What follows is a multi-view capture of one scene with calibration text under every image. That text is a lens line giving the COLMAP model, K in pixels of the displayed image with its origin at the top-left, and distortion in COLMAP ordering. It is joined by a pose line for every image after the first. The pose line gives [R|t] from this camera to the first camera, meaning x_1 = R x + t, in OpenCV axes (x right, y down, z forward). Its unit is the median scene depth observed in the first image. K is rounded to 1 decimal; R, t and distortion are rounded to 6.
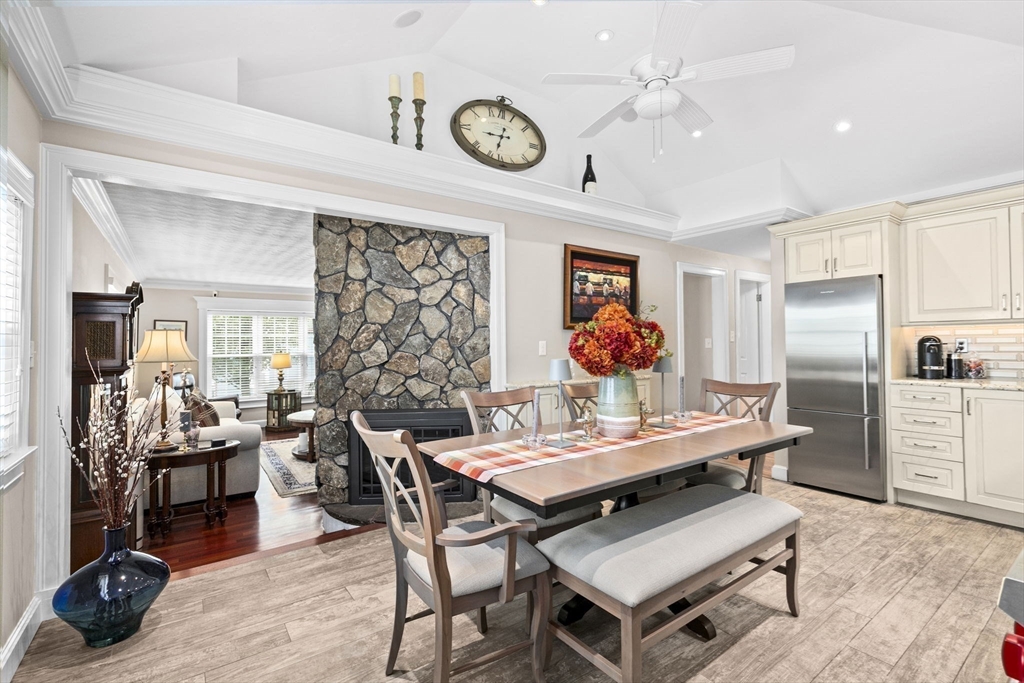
lens RADIAL K [[460.5, 0, 510.1], [0, 460.5, 332.4], [0, 0, 1]] dist [-0.000684, -0.000101]
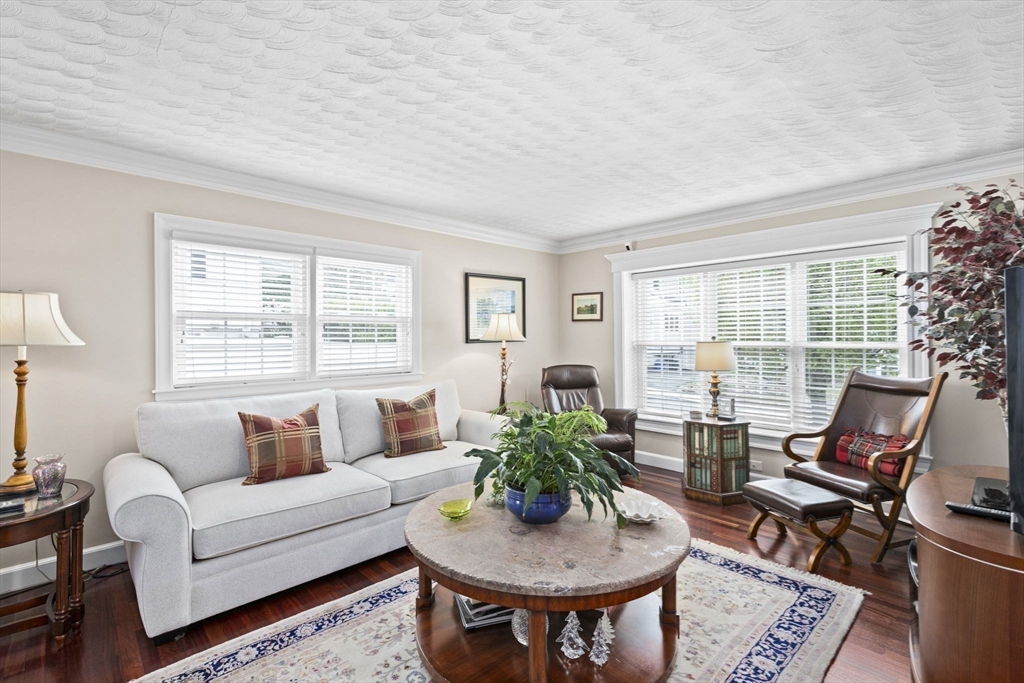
lens RADIAL K [[459.4, 0, 514.5], [0, 459.4, 338.9], [0, 0, 1]] dist [-0.002040, -0.000395]
pose [[0.140750, 0.010496, -0.989990, -0.032628], [0.022444, 0.999653, 0.013789, 0.032133], [0.989791, -0.024161, 0.140465, 0.736715]]
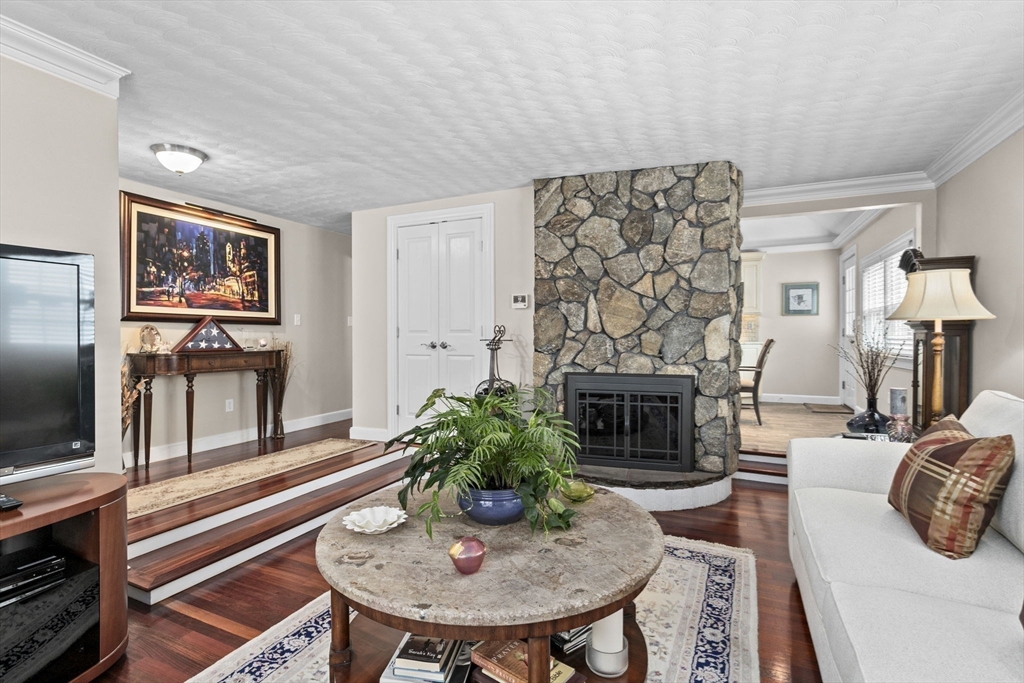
lens RADIAL K [[485.6, 0, 508.0], [0, 485.6, 339.2], [0, 0, 1]] dist [0.000183, -0.000031]
pose [[-0.484668, 0.000198, 0.874698, -0.503522], [-0.012443, 0.999897, -0.007121, 0.051963], [-0.874610, -0.014335, -0.484616, 0.897959]]
